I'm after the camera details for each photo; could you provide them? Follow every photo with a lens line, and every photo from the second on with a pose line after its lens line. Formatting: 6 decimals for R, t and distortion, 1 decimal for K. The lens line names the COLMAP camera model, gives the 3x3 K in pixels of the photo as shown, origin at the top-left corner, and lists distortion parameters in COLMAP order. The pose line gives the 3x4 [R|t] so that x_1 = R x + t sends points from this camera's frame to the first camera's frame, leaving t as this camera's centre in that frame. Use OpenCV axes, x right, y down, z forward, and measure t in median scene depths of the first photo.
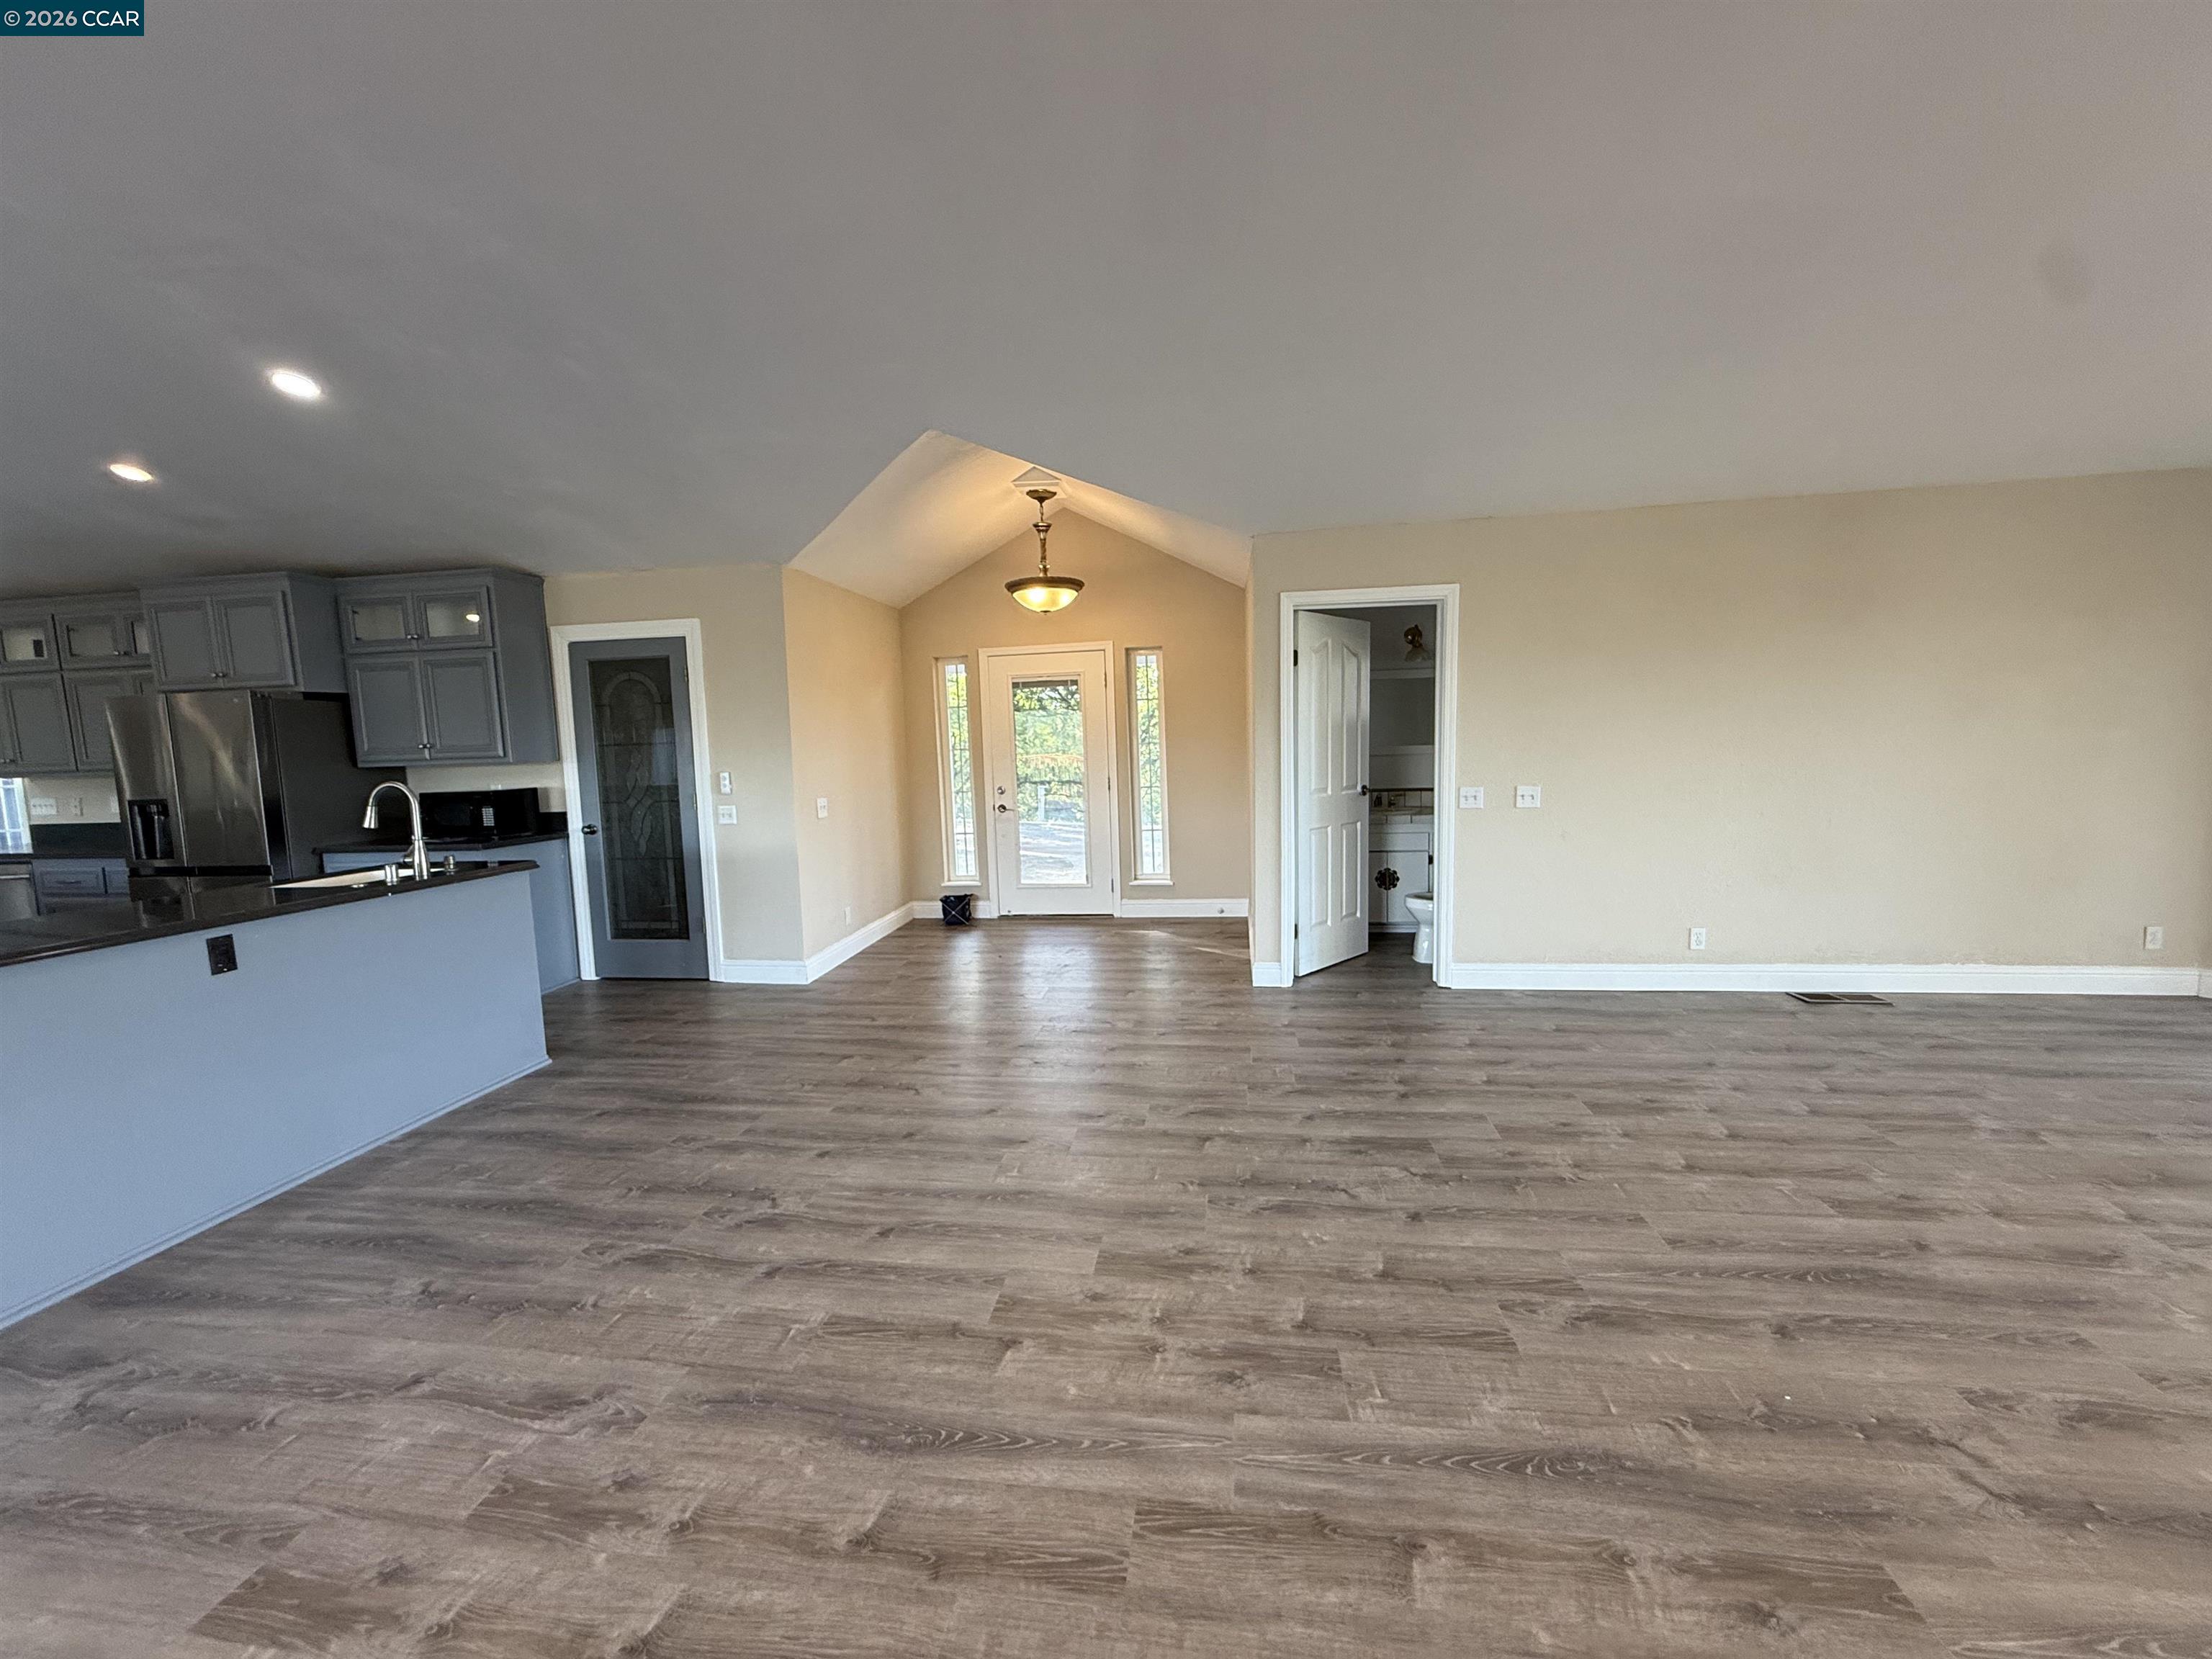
lens RADIAL K [[890.9, 0, 1103.3], [0, 890.9, 812.2], [0, 0, 1]] dist [0.000367, 0.000332]
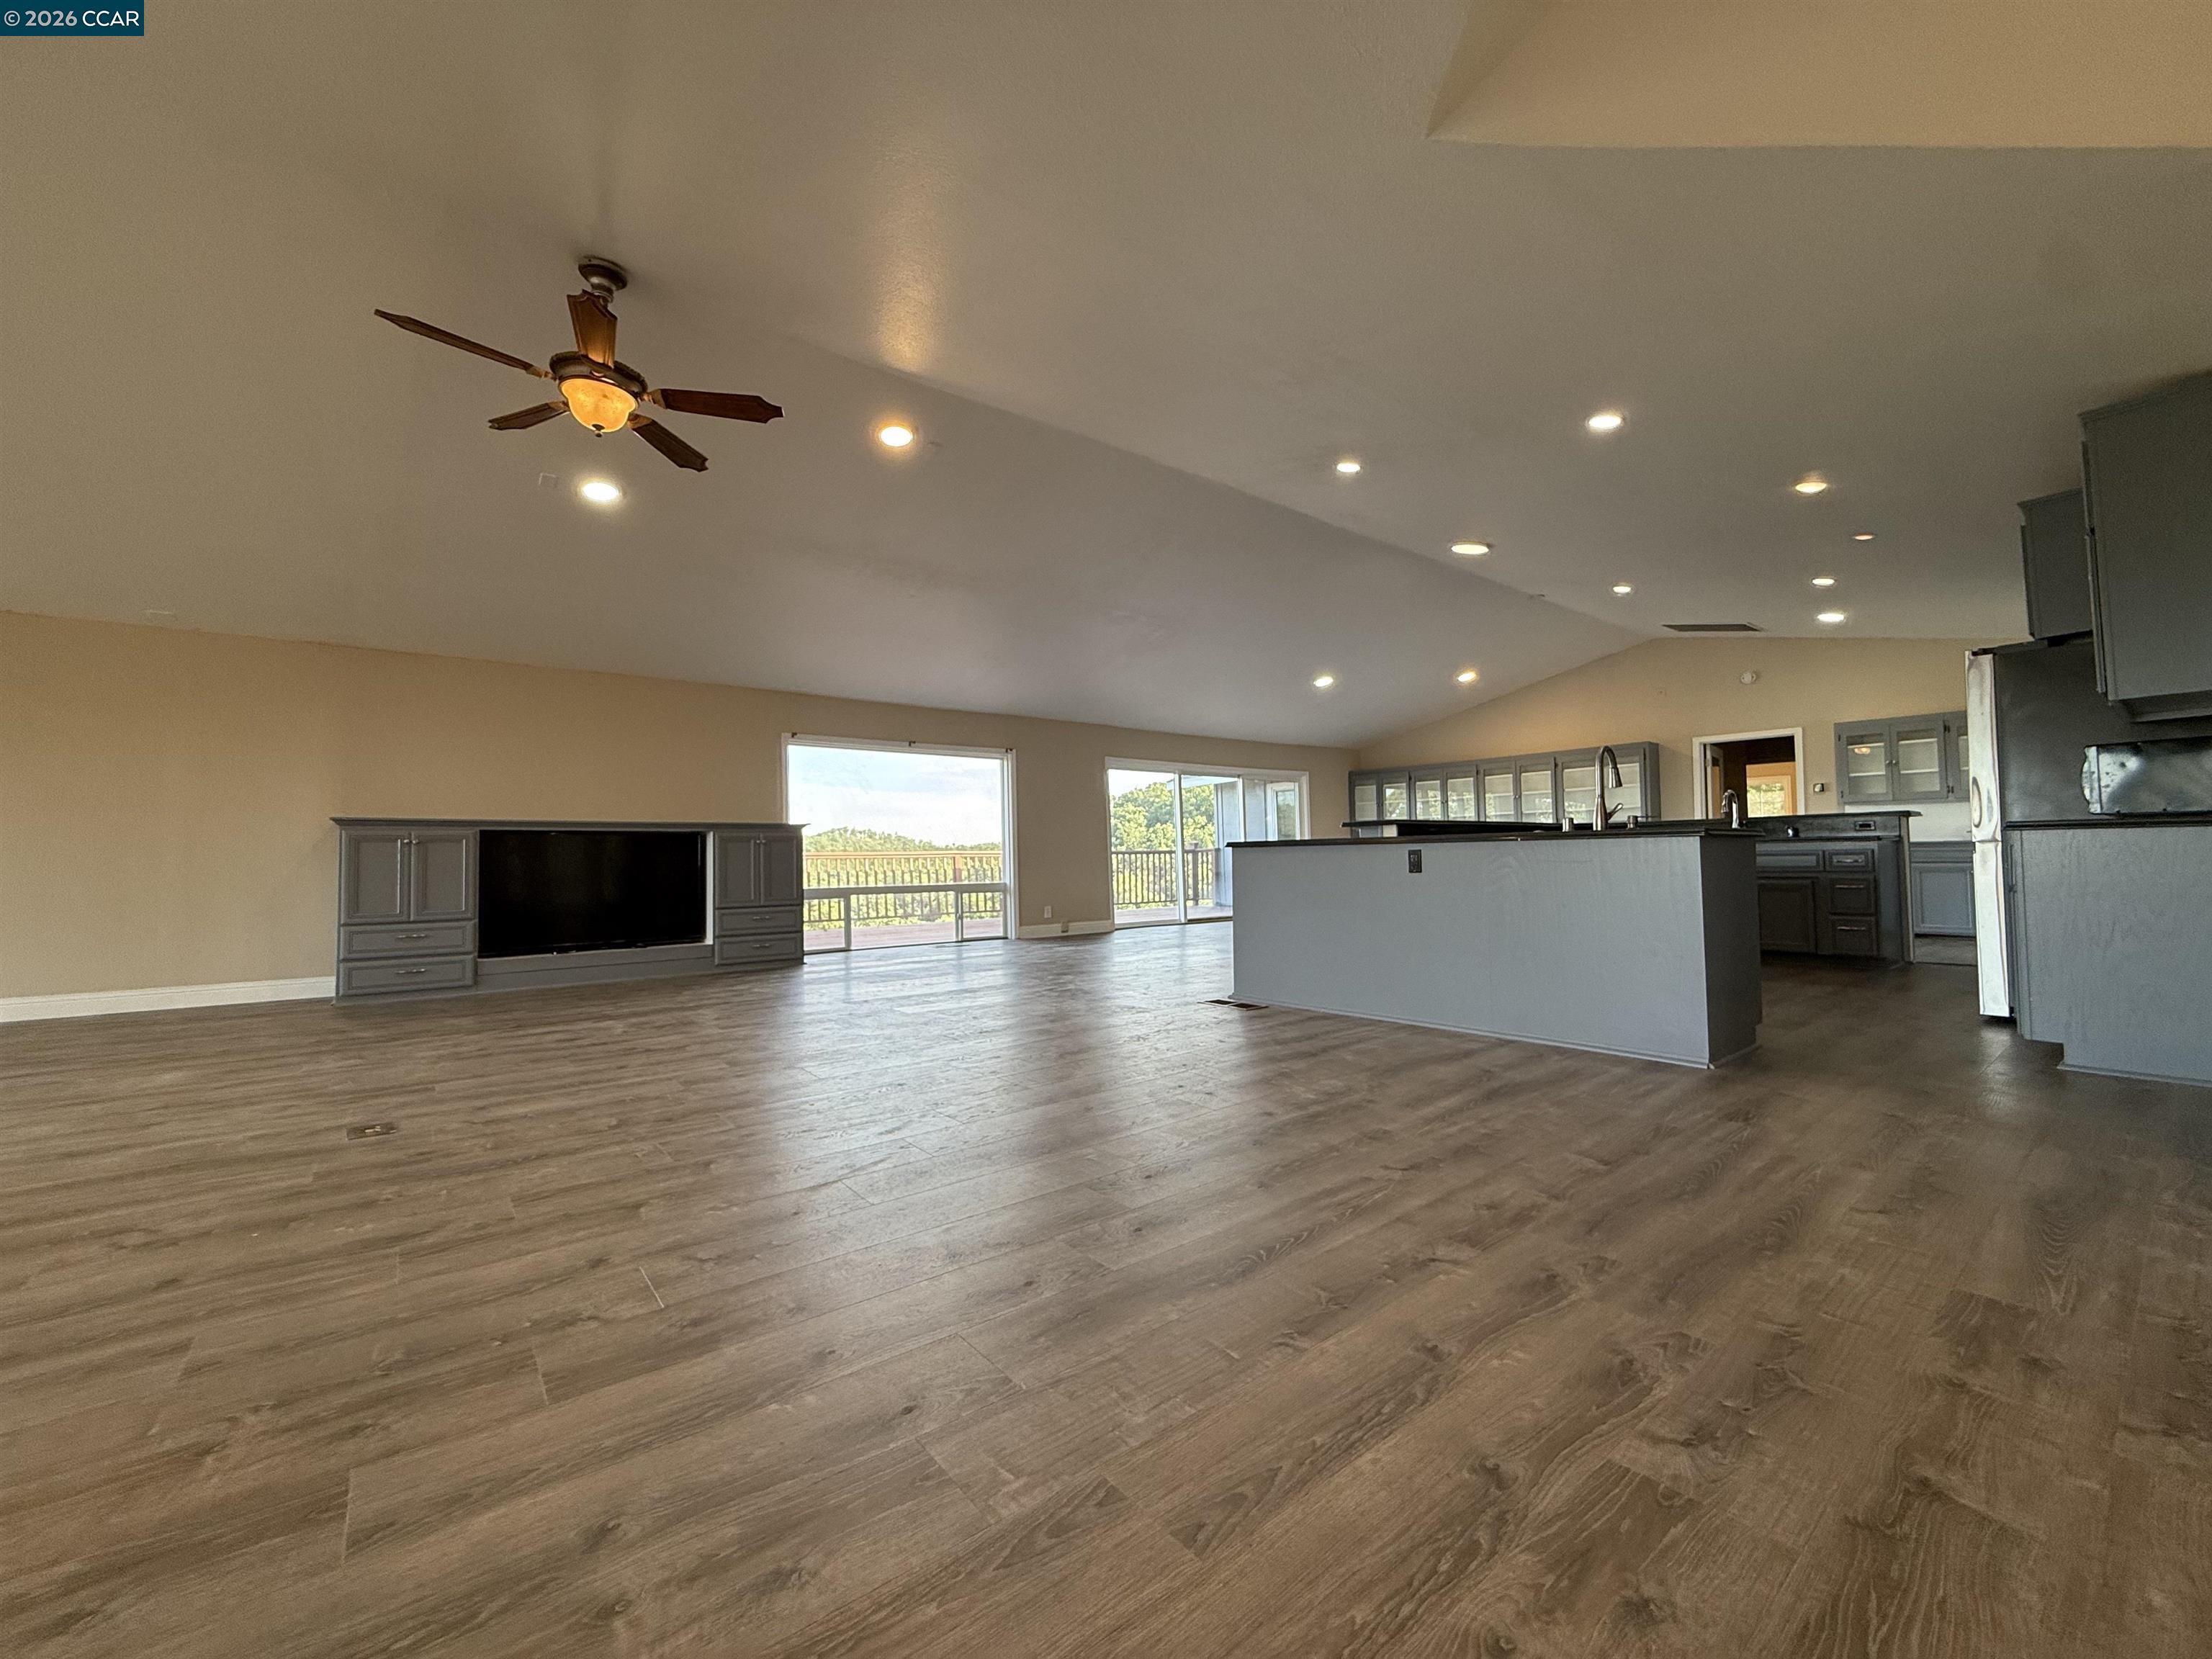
lens RADIAL K [[890.9, 0, 1114.3], [0, 890.9, 824.2], [0, 0, 1]] dist [0.000367, 0.000332]
pose [[-0.683178, 0.014074, -0.730117, 0.548677], [-0.018323, 0.999169, 0.036404, 0.043412], [0.730022, 0.038248, -0.682352, 1.674123]]
